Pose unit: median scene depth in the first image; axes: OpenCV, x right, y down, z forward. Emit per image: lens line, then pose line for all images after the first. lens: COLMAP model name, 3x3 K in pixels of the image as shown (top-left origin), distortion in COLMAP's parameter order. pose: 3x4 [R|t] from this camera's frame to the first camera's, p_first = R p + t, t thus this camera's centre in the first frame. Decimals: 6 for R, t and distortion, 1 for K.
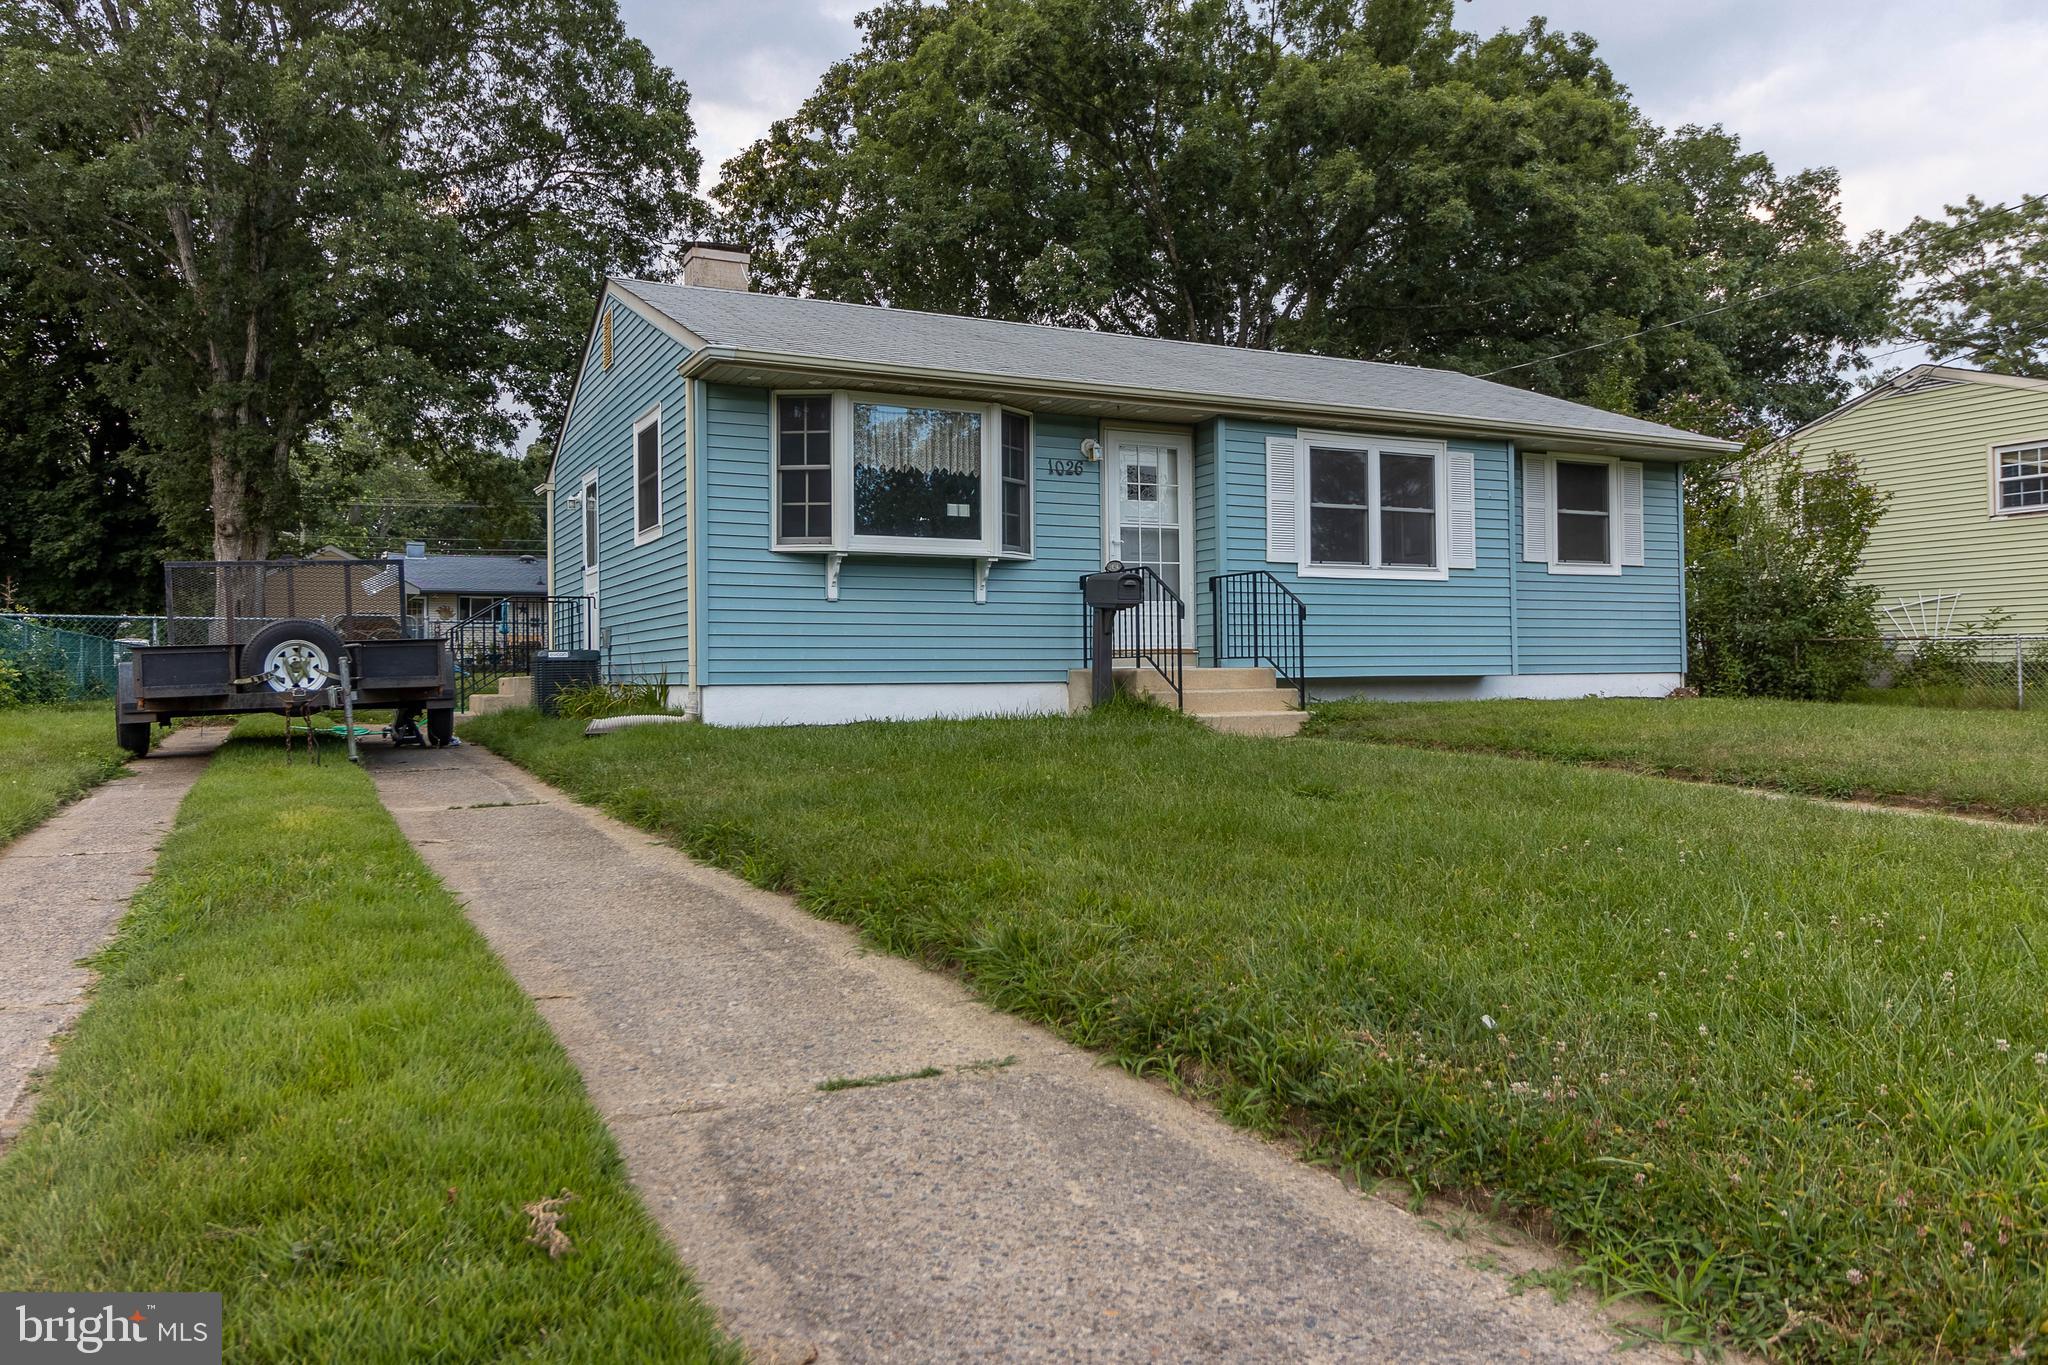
lens RADIAL K [[1472.7, 0, 1028.0], [0, 1472.7, 676.8], [0, 0, 1]] dist [0.000573, -0.002552]
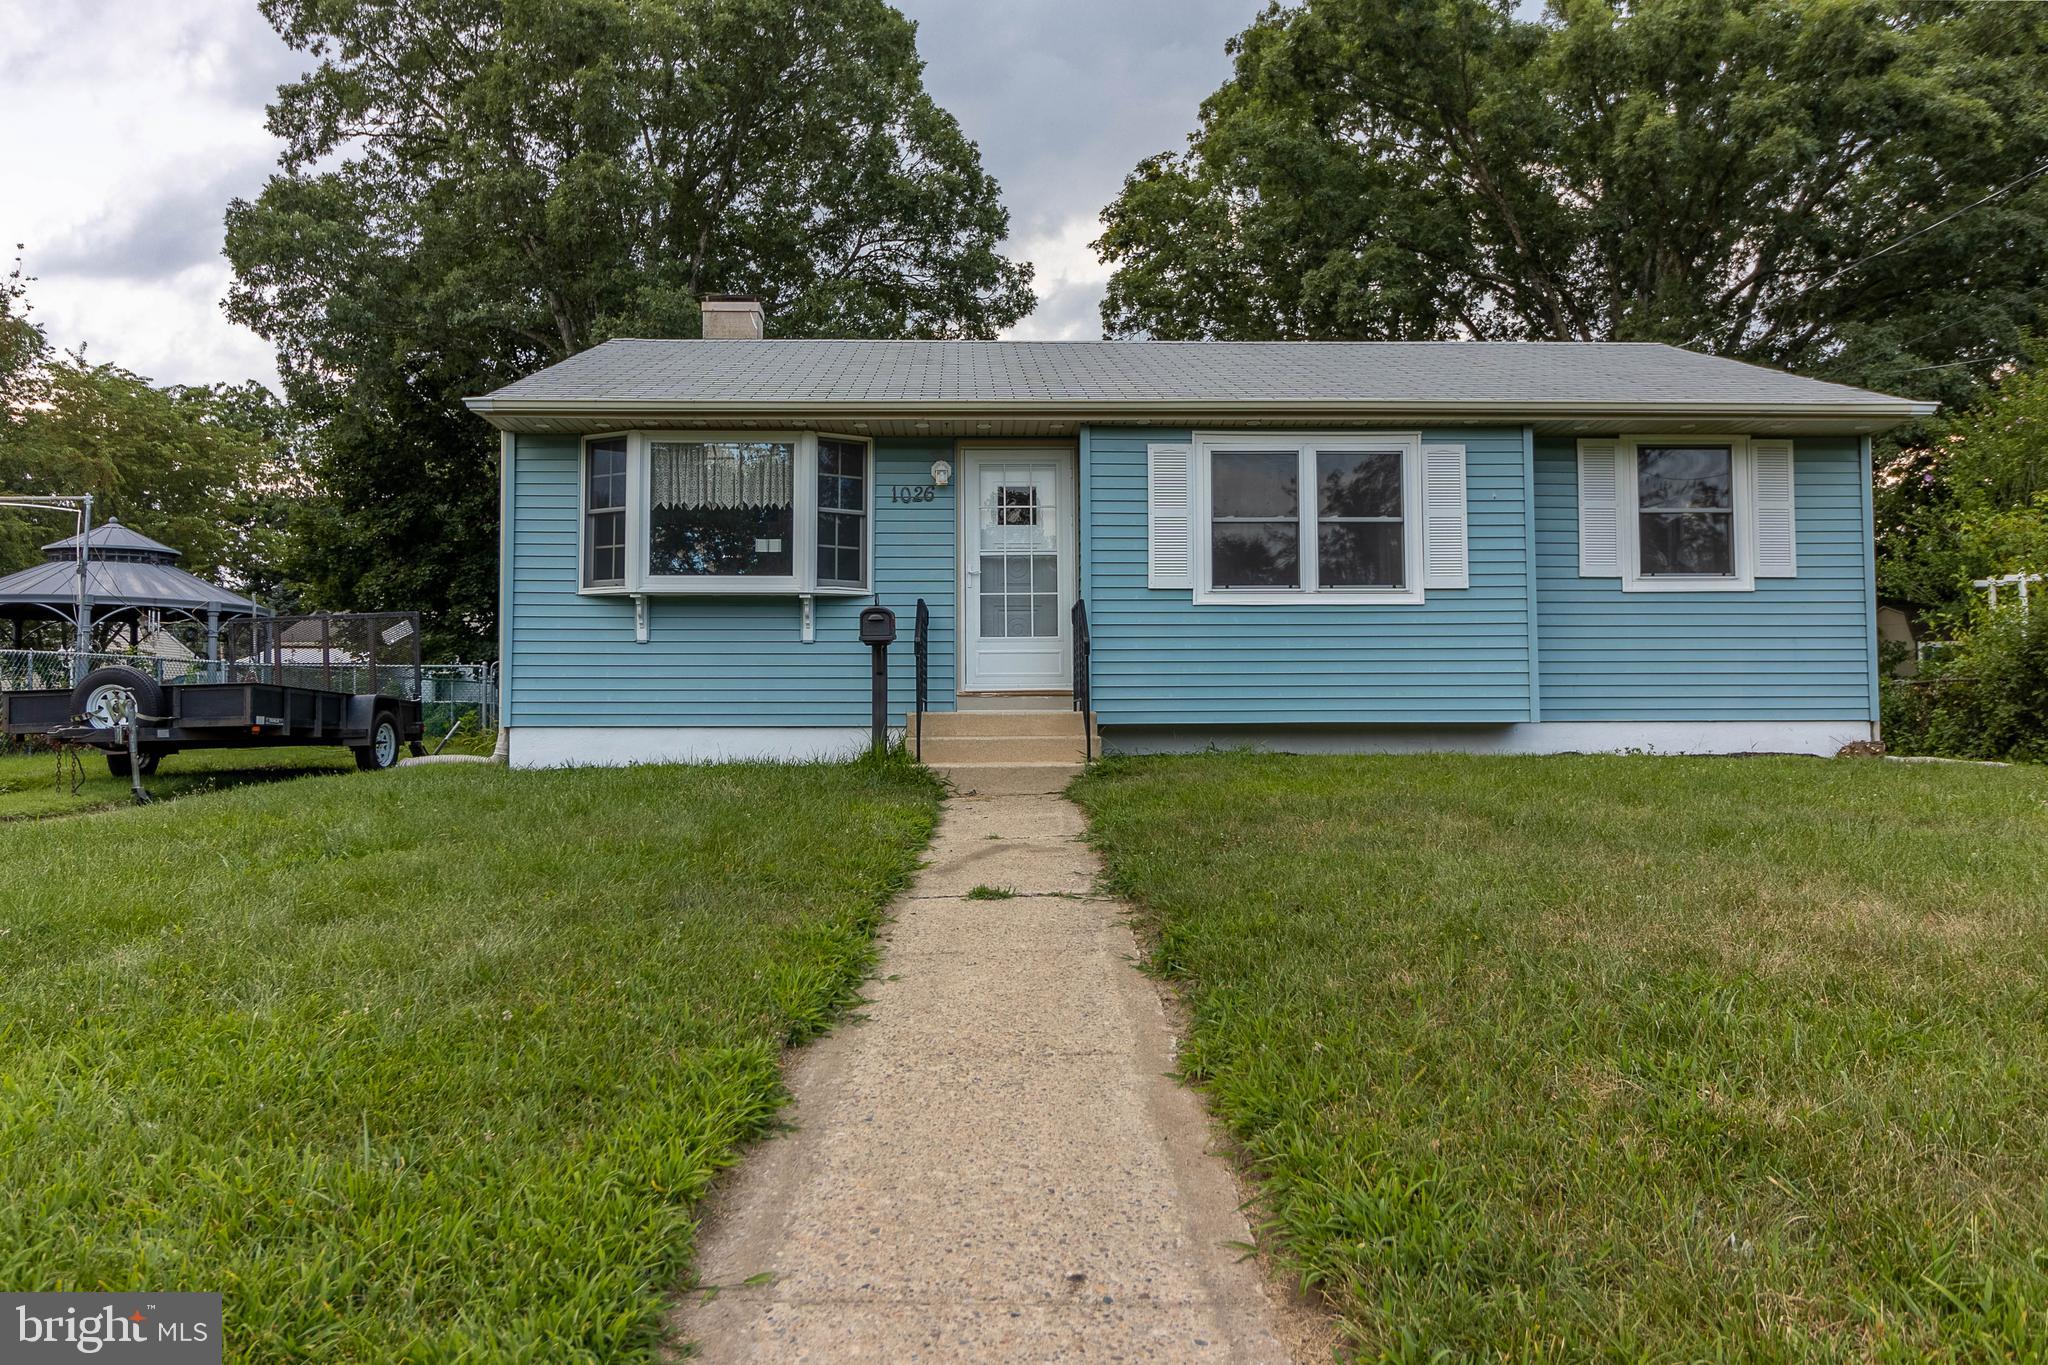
lens RADIAL K [[1472.7, 0, 1024.6], [0, 1472.7, 686.6], [0, 0, 1]] dist [0.000573, -0.002552]
pose [[0.902061, -0.005087, -0.431579, 0.468985], [-0.005556, 0.999711, -0.023398, -0.000356], [0.431573, 0.023504, 0.901772, 0.194415]]
